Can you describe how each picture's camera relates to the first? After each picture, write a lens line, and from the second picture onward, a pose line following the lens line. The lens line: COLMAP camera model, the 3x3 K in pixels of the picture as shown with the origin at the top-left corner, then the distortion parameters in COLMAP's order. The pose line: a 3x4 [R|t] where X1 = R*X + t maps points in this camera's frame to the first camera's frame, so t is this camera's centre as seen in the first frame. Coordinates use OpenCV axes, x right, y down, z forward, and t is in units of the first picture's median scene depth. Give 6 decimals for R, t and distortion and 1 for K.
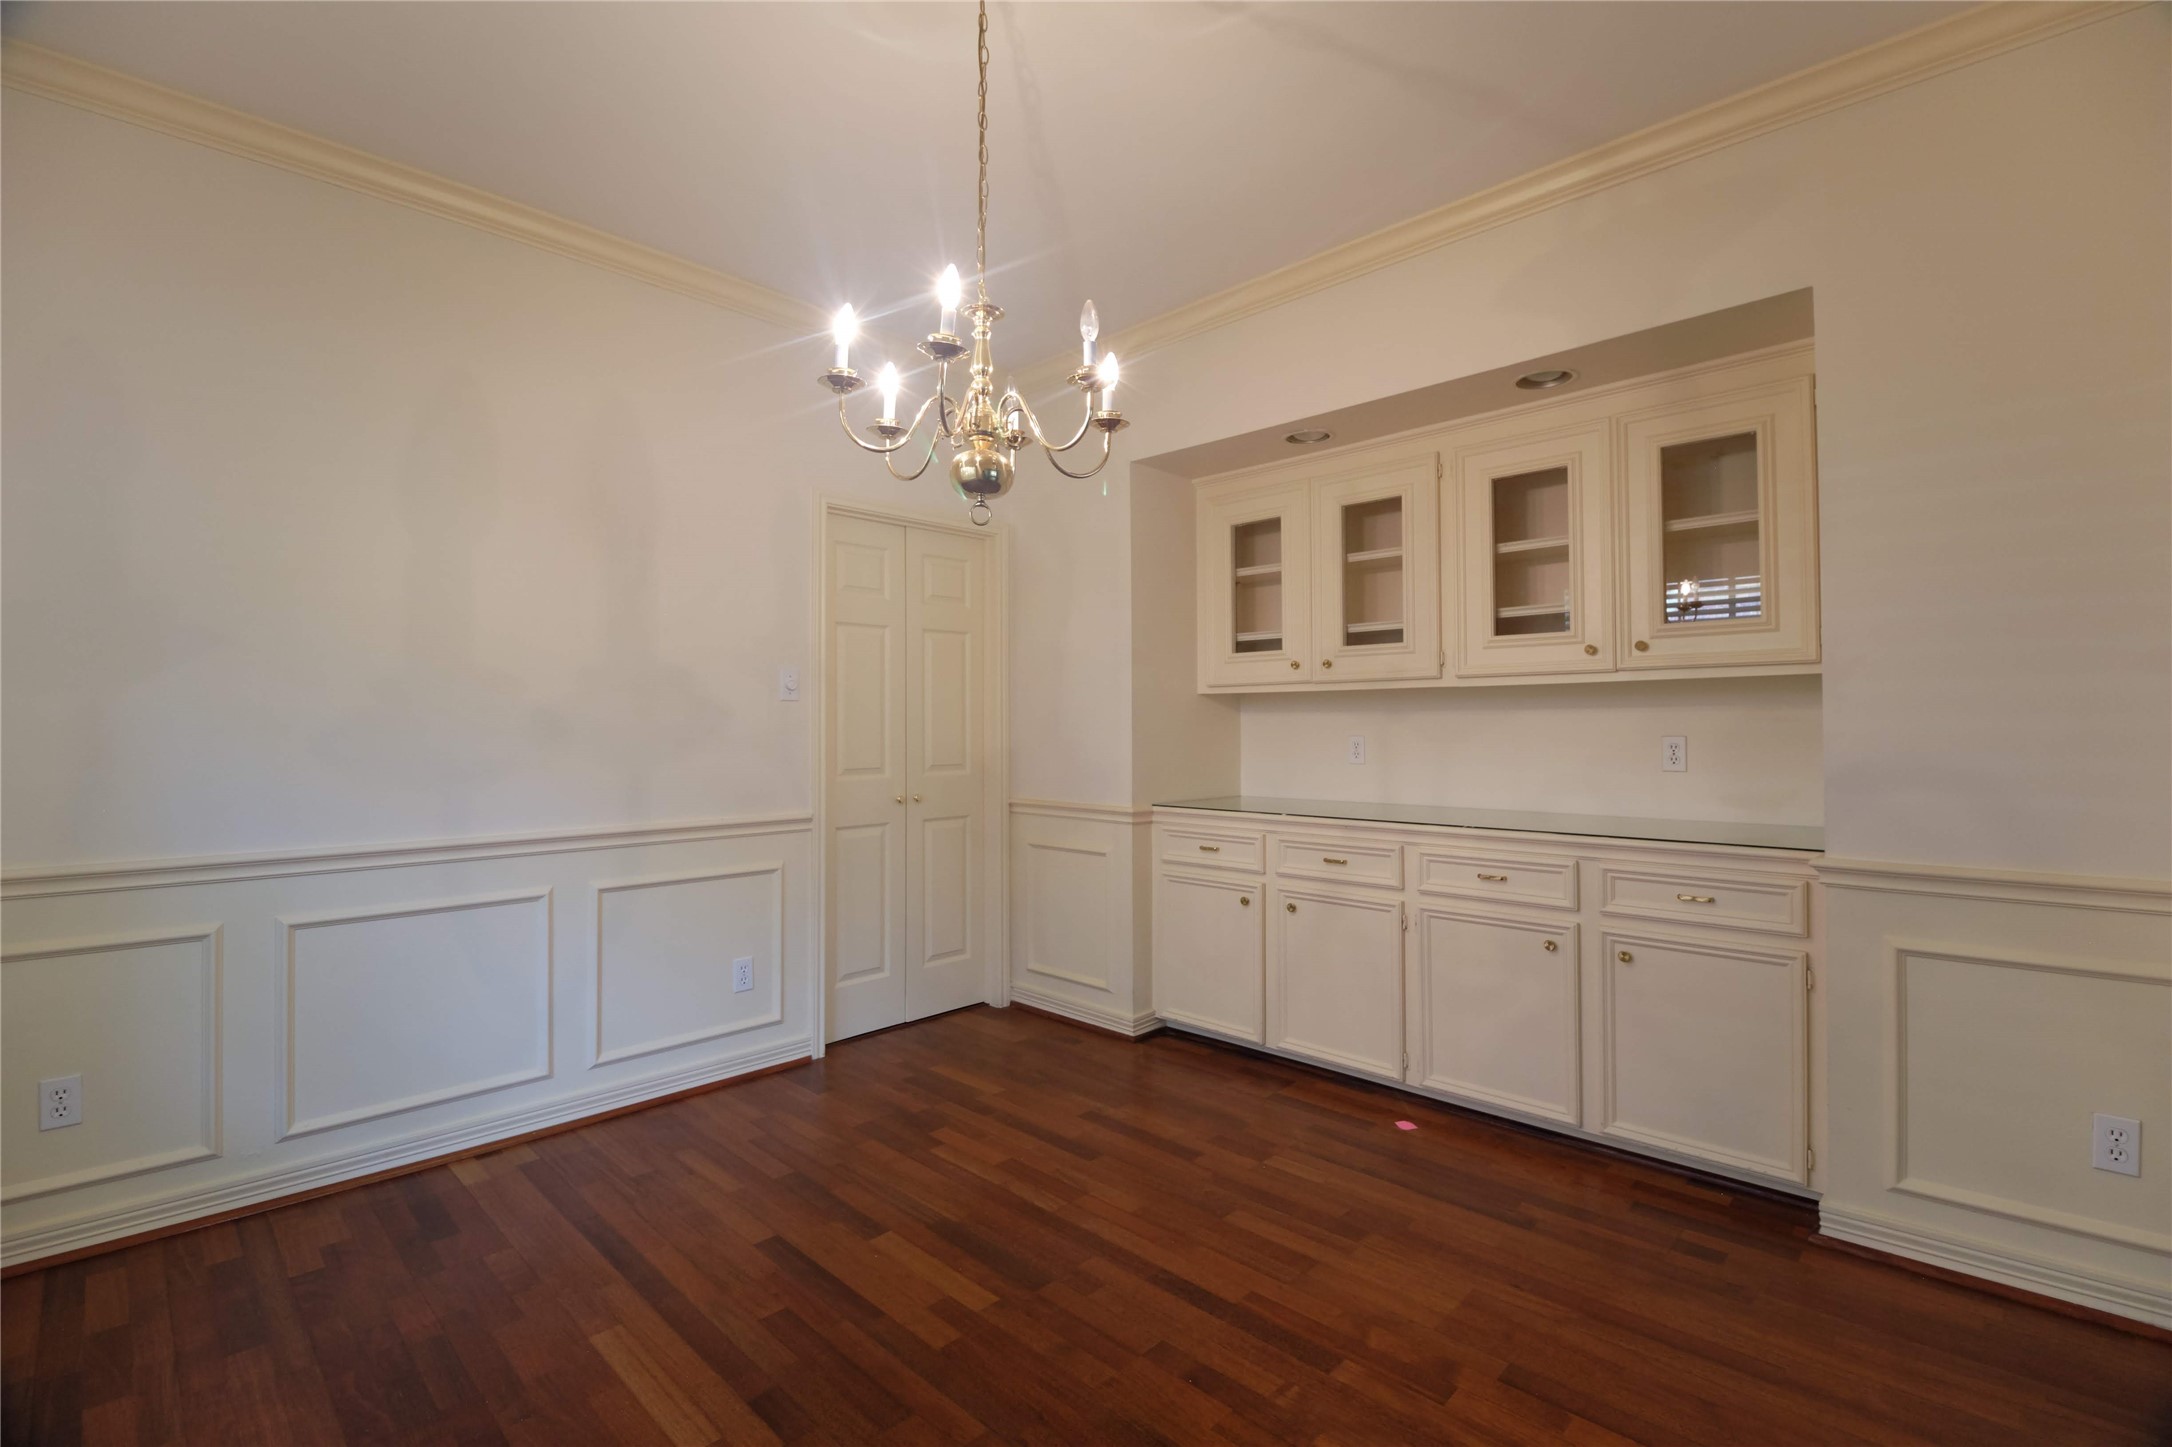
lens RADIAL K [[963.0, 0, 1093.5], [0, 963.0, 720.0], [0, 0, 1]] dist [-0.011177, -0.006239]
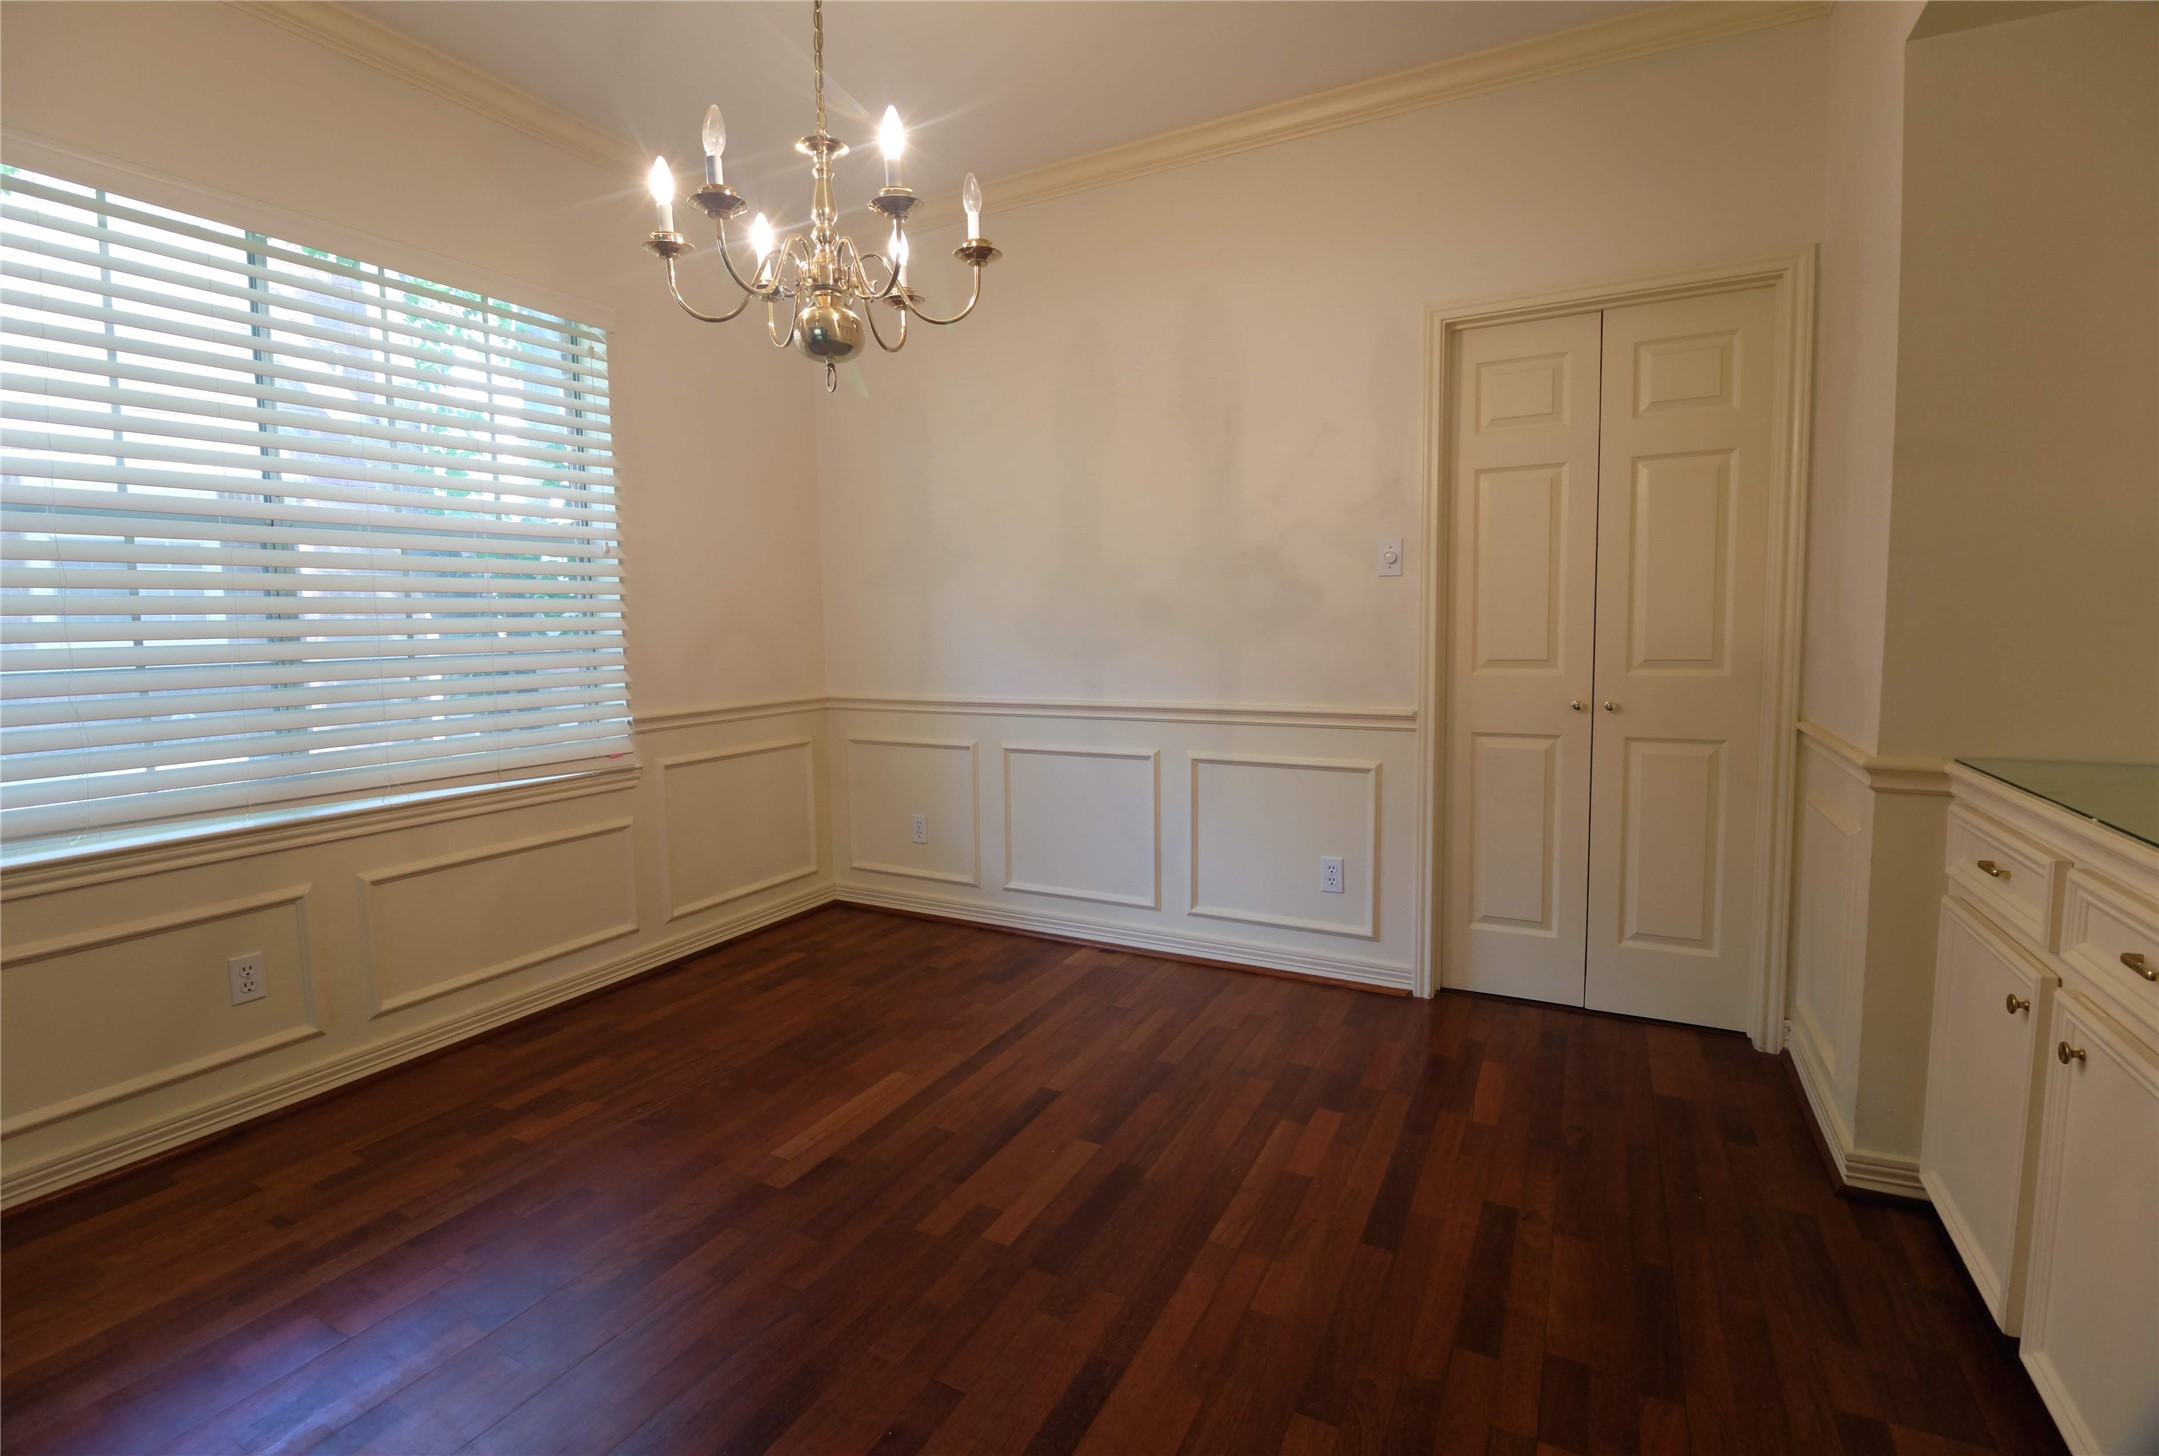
lens RADIAL K [[982.5, 0, 1081.8], [0, 982.5, 714.9], [0, 0, 1]] dist [-0.008589, -0.000611]
pose [[0.271672, 0.094205, -0.957768, 0.555474], [0.022116, 0.994324, 0.104074, 0.007134], [0.962136, -0.049456, 0.268046, 0.614903]]
